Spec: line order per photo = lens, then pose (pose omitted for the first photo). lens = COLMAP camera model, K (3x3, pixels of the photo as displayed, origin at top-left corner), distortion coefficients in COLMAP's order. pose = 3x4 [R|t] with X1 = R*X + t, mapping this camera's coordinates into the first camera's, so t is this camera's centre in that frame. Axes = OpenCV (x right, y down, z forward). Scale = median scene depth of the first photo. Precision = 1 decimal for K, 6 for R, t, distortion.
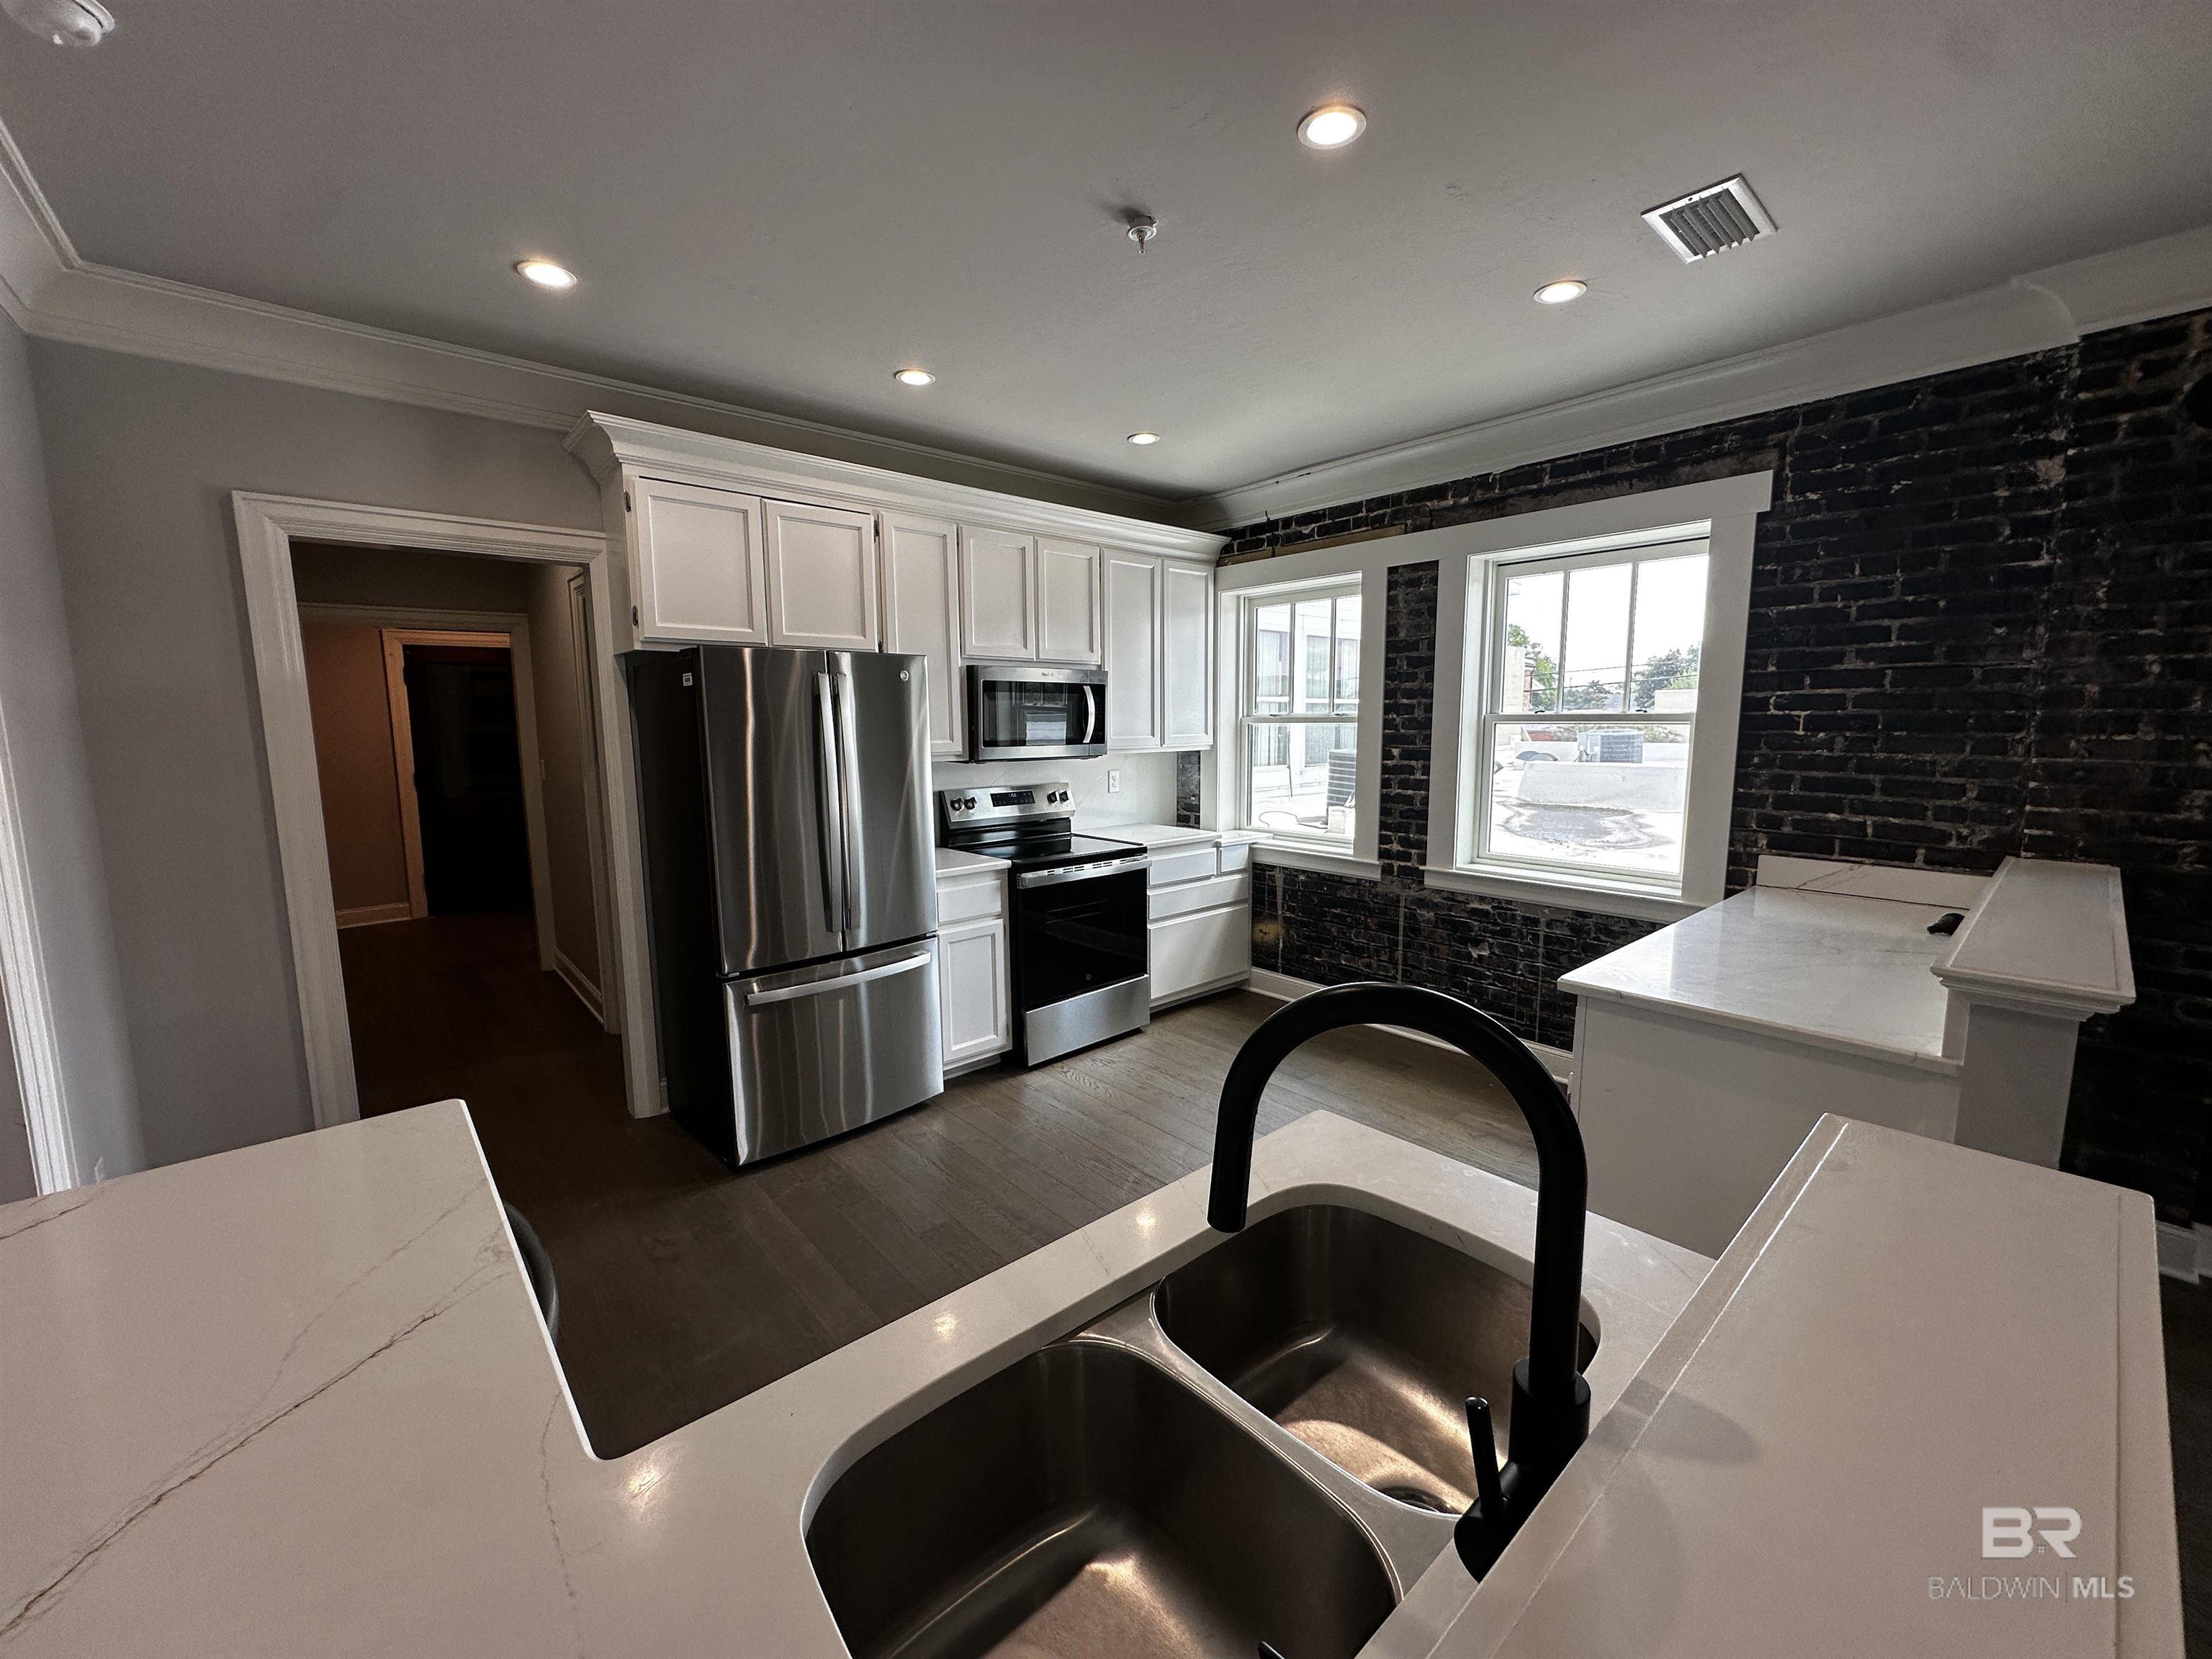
lens RADIAL K [[882.5, 0, 1106.8], [0, 882.5, 822.2], [0, 0, 1]] dist [-0.004262, 0.001099]
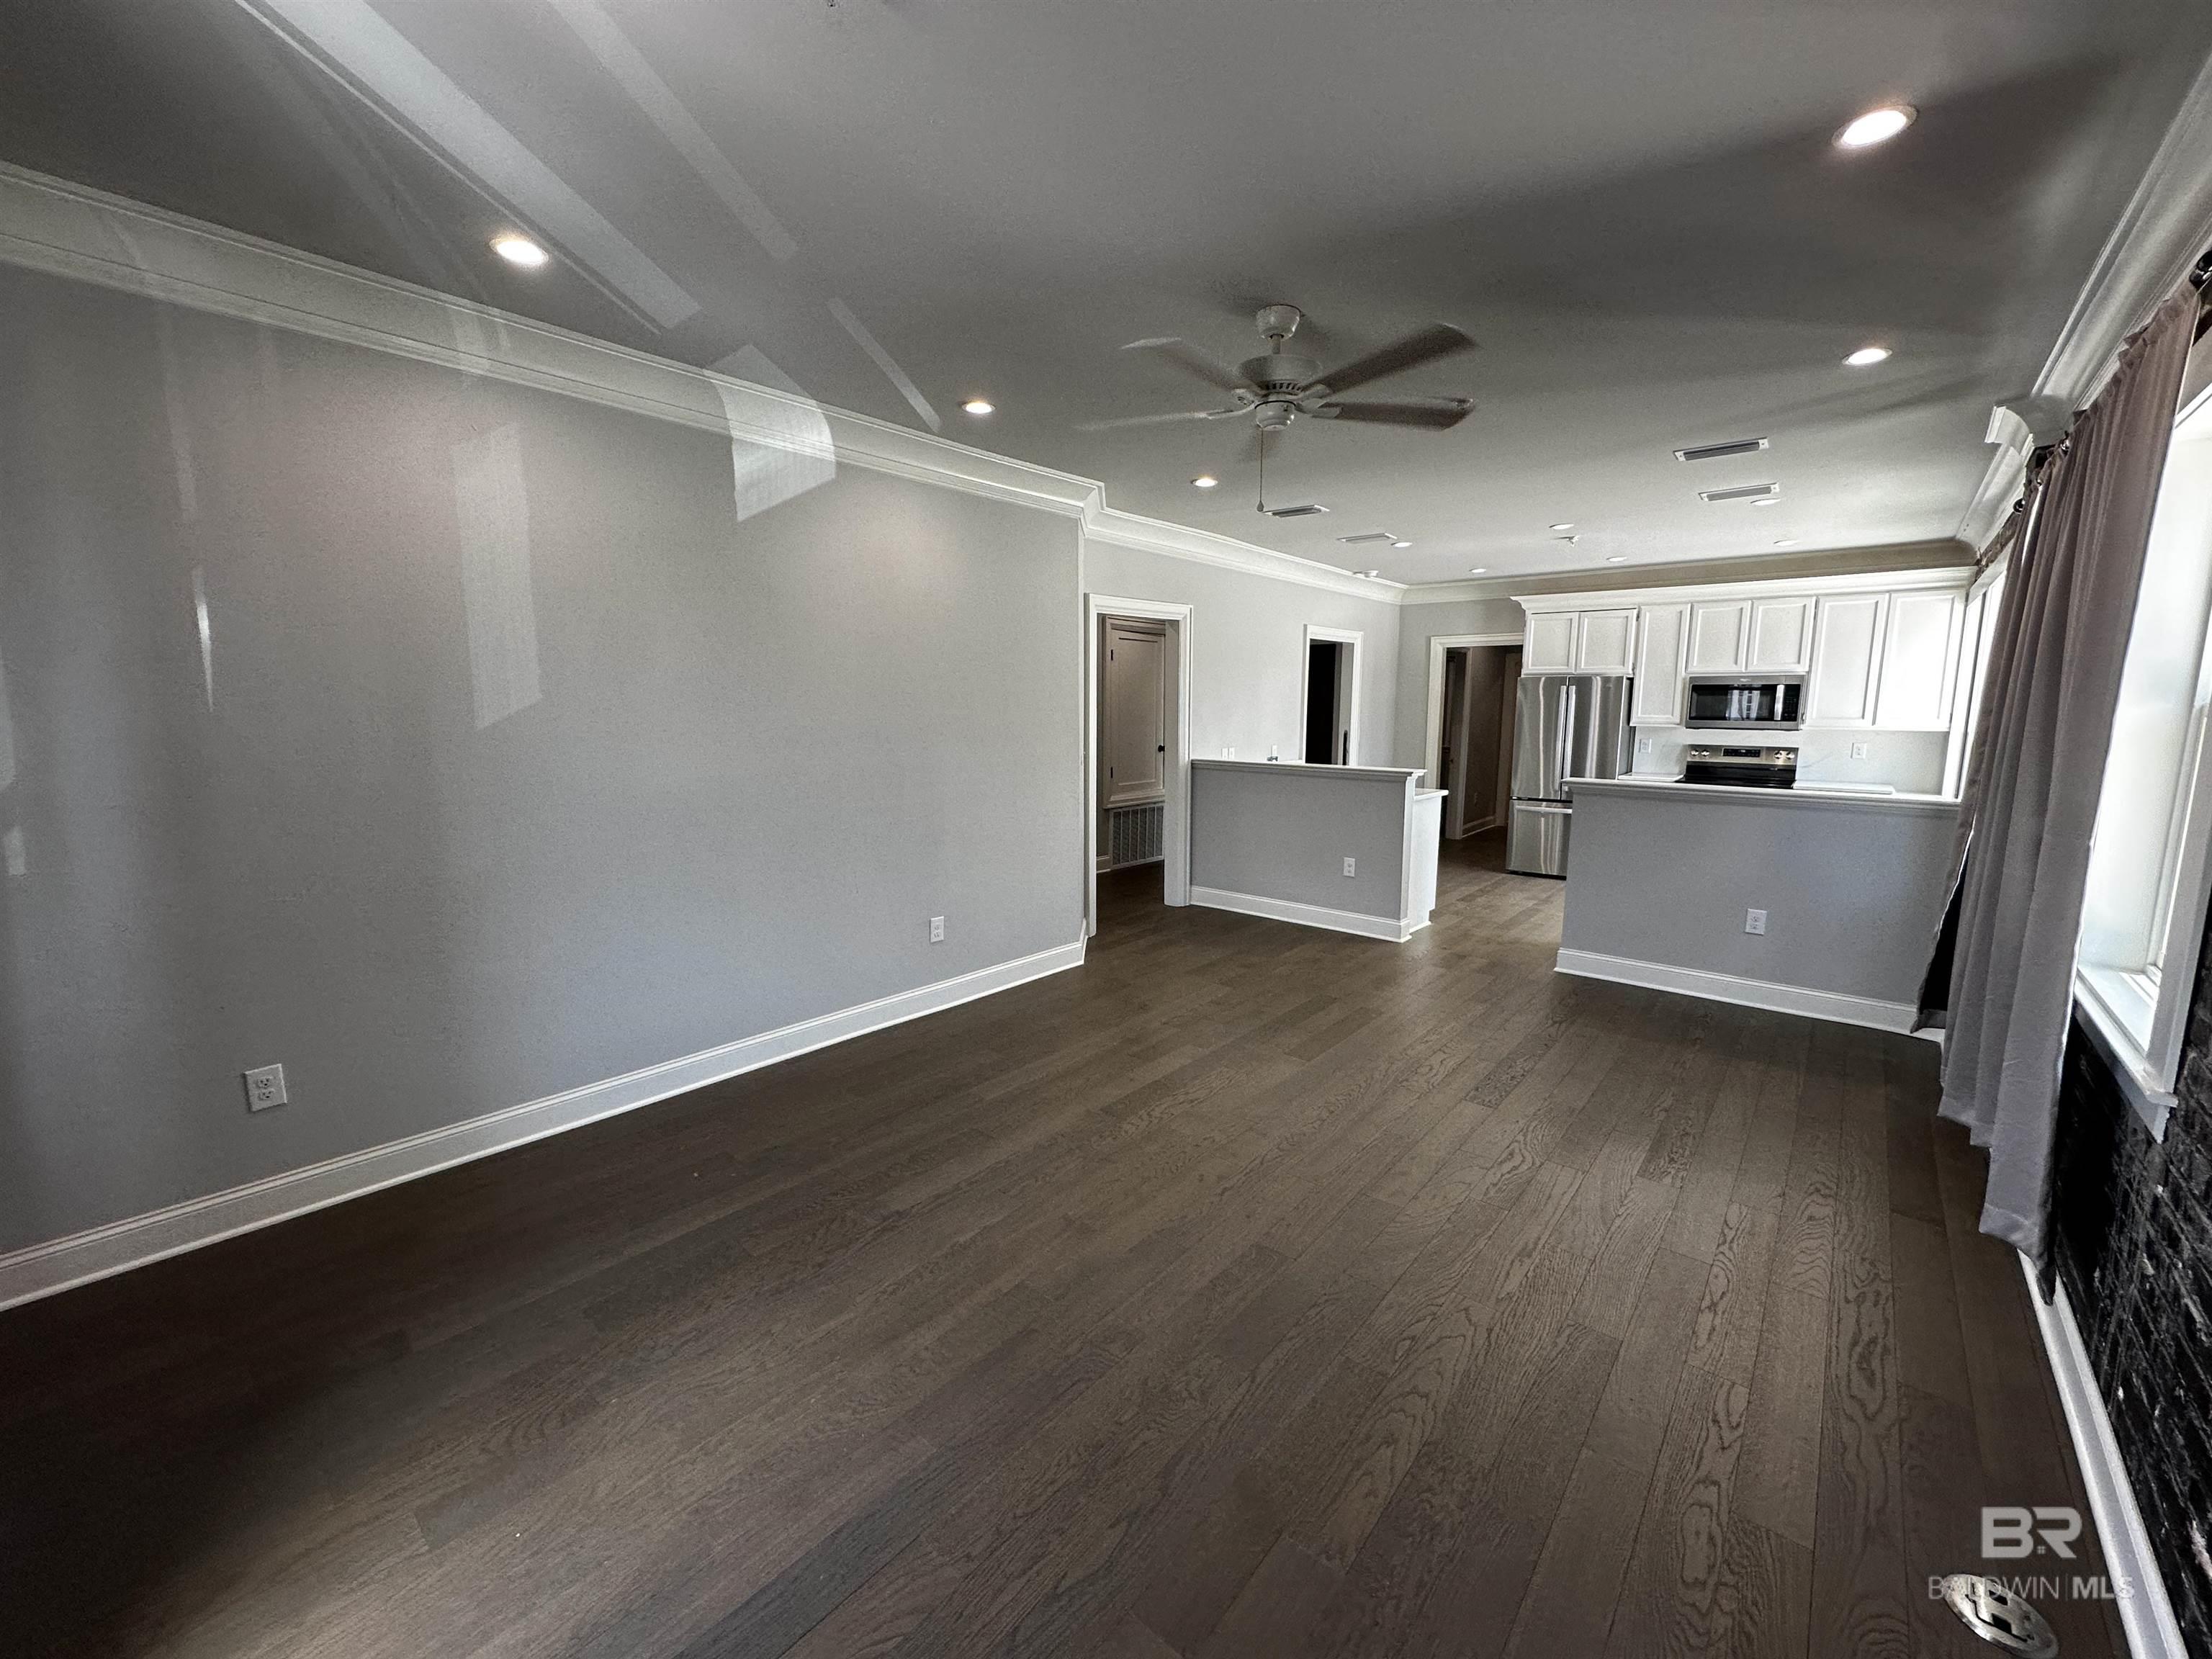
lens RADIAL K [[882.5, 0, 1106.0], [0, 882.5, 825.2], [0, 0, 1]] dist [-0.004262, 0.001099]
pose [[0.146890, 0.141821, -0.978933, 2.236390], [-0.123682, 0.984535, 0.124073, 0.081149], [0.981390, 0.102851, 0.162159, -0.725255]]
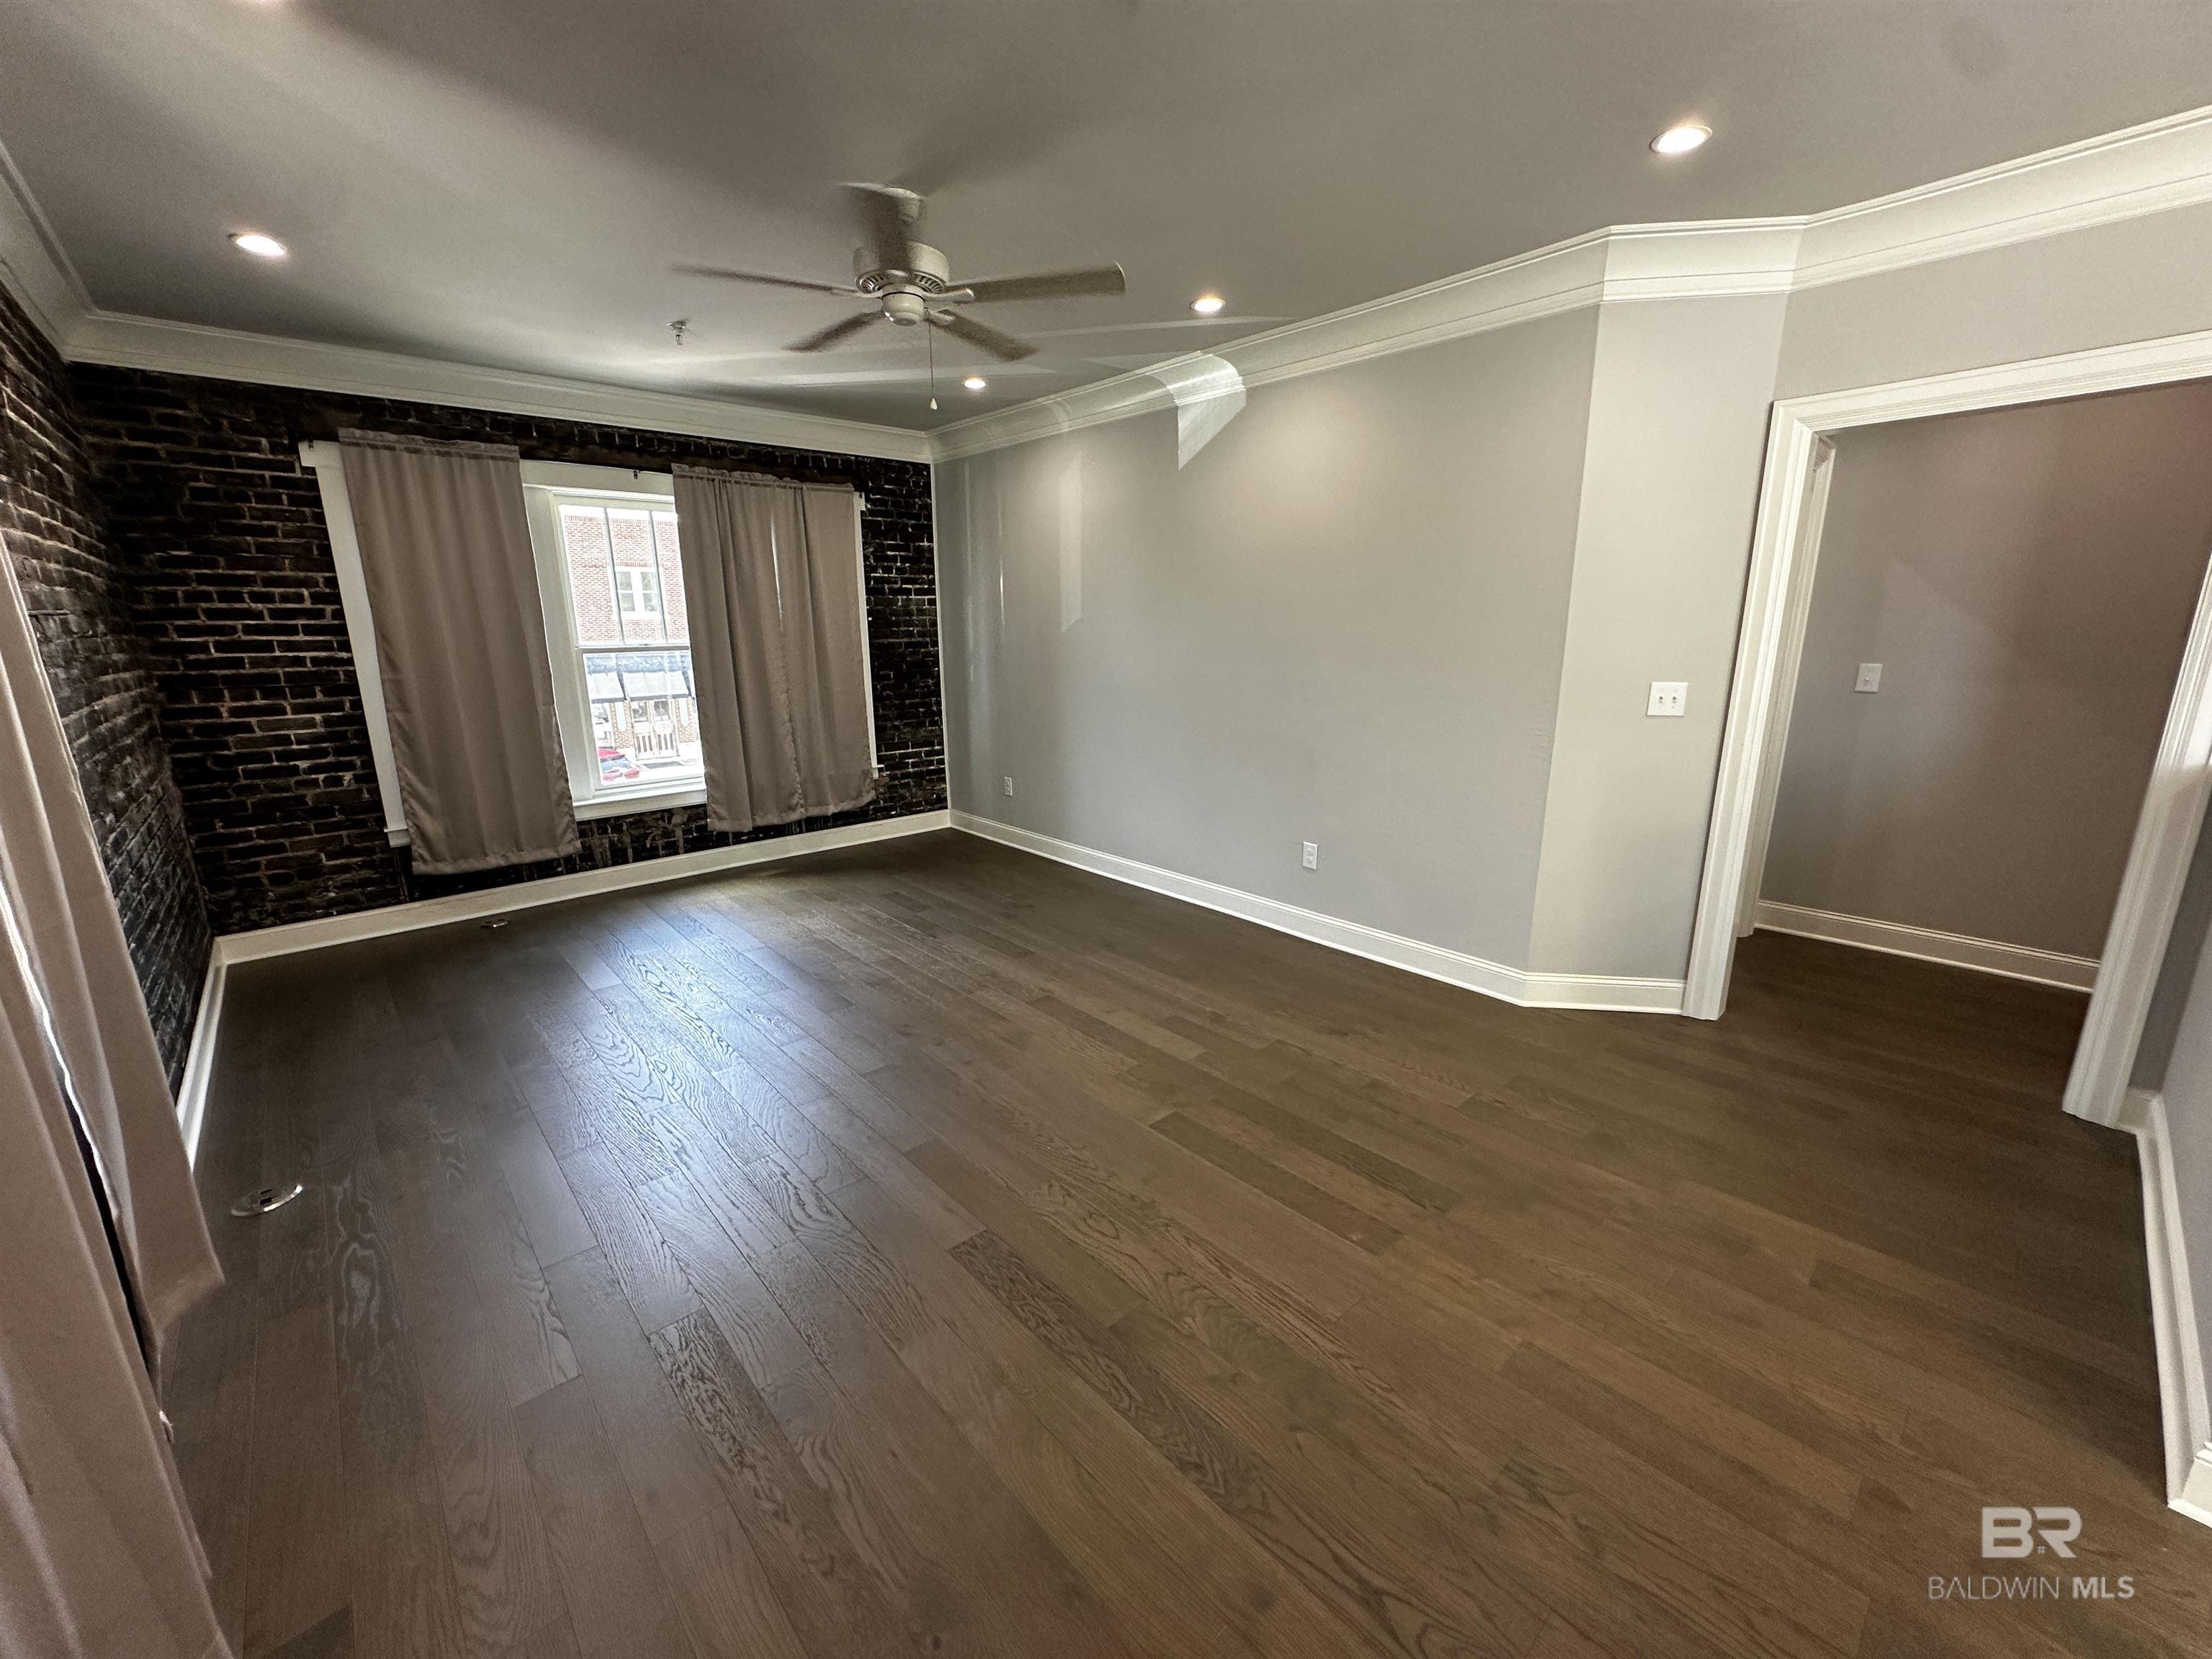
lens RADIAL K [[882.5, 0, 1108.9], [0, 882.5, 829.8], [0, 0, 1]] dist [-0.004262, 0.001099]
pose [[-0.999639, 0.018483, -0.019521, 1.007076], [0.010507, 0.937005, 0.349158, -0.081169], [0.024745, 0.348827, -0.936860, 0.692836]]
